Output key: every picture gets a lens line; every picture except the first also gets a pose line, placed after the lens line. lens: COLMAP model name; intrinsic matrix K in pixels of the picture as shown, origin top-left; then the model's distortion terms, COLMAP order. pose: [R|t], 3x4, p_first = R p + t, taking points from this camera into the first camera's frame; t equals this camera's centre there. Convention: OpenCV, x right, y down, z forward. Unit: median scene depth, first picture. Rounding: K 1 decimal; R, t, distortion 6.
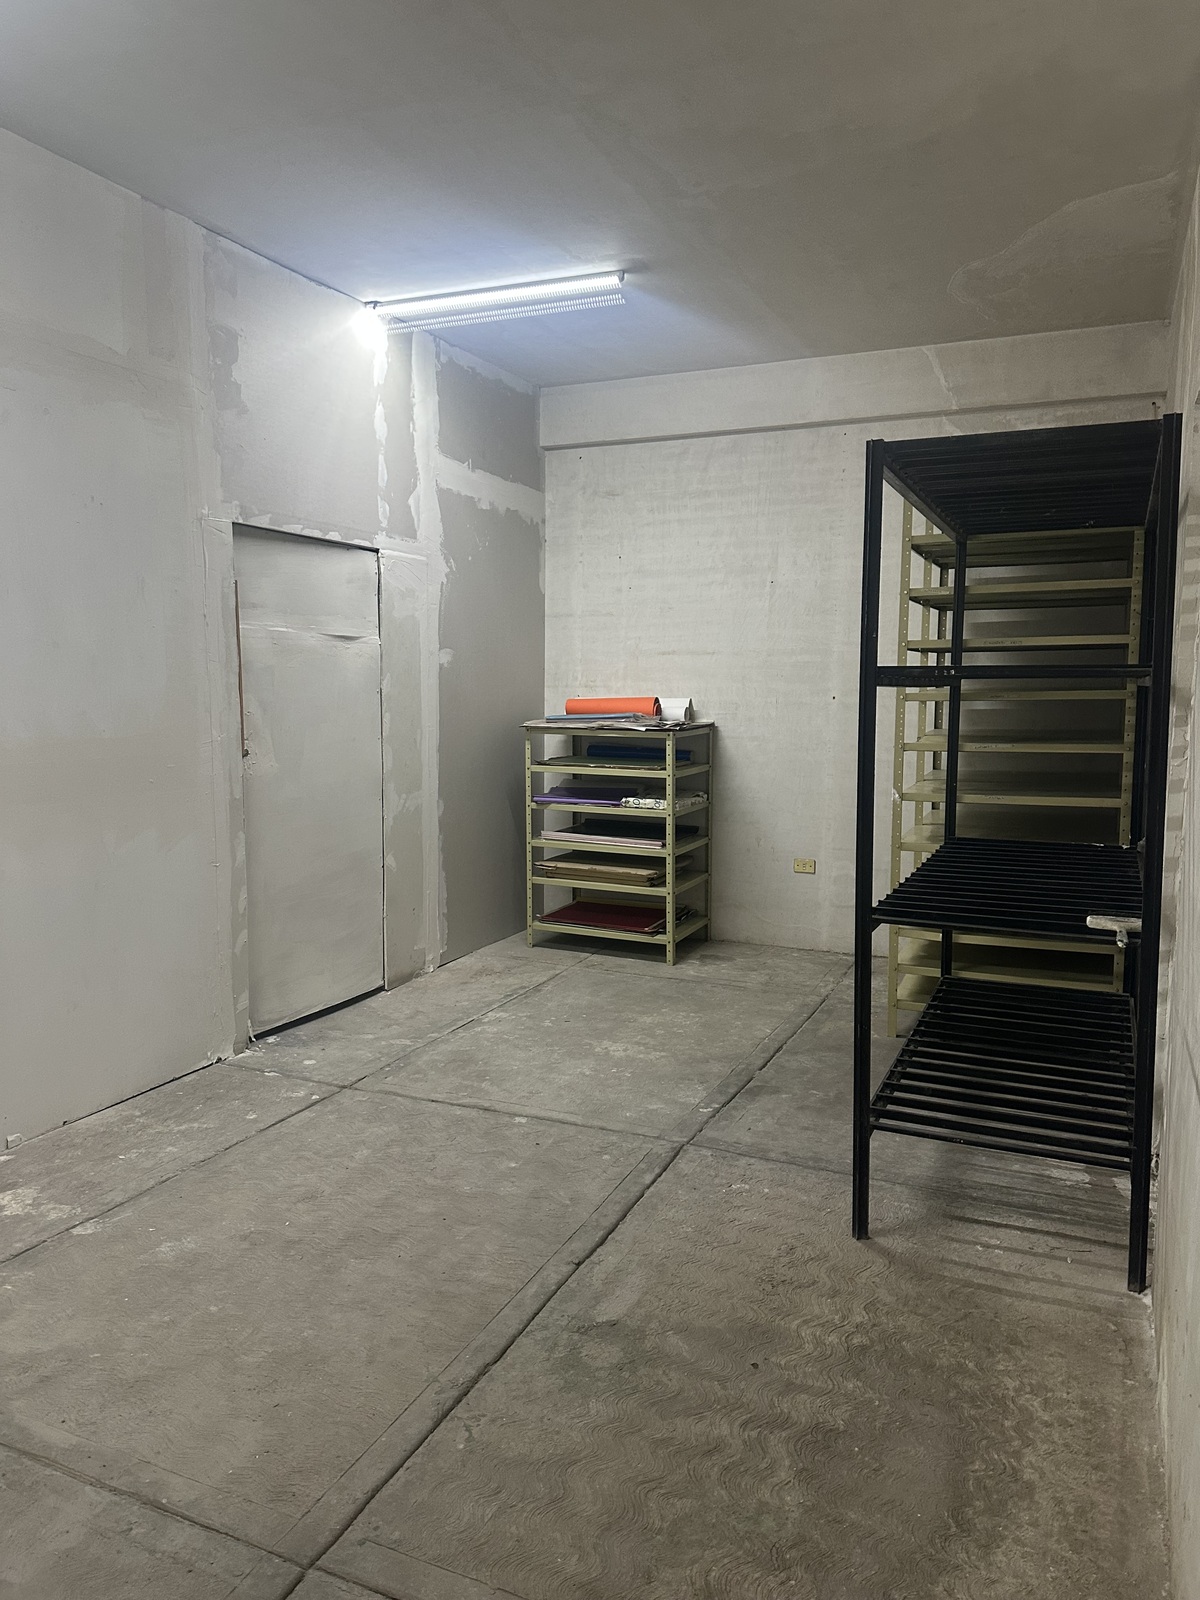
lens RADIAL K [[1131.7, 0, 607.4], [0, 1131.7, 801.4], [0, 0, 1]] dist [0.092719, -0.099028]
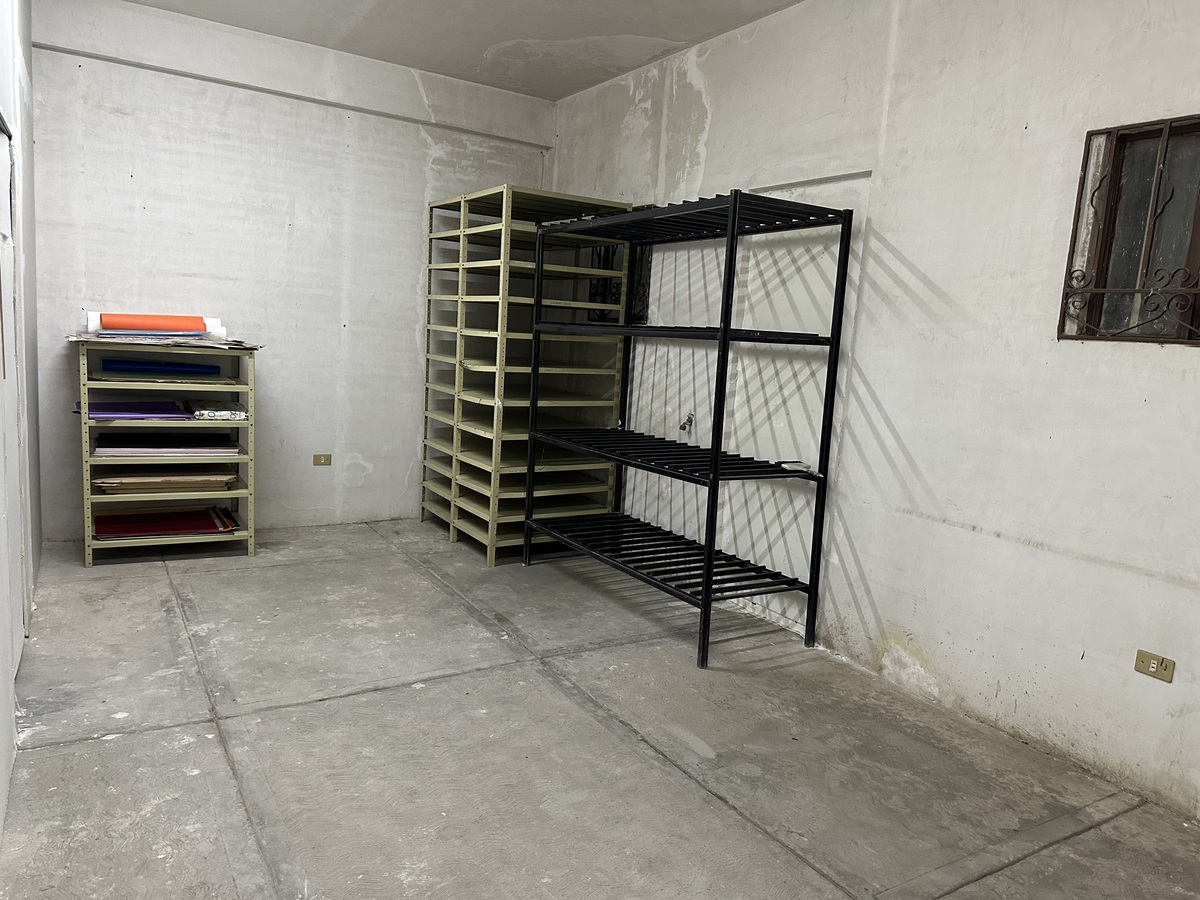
lens RADIAL K [[848.8, 0, 607.3], [0, 848.8, 437.7], [0, 0, 1]] dist [0.092719, -0.099028]
pose [[0.558908, -0.068019, 0.826435, -0.480801], [0.028927, 0.997623, 0.062546, -0.018988], [-0.828725, -0.011051, 0.559547, 0.240267]]
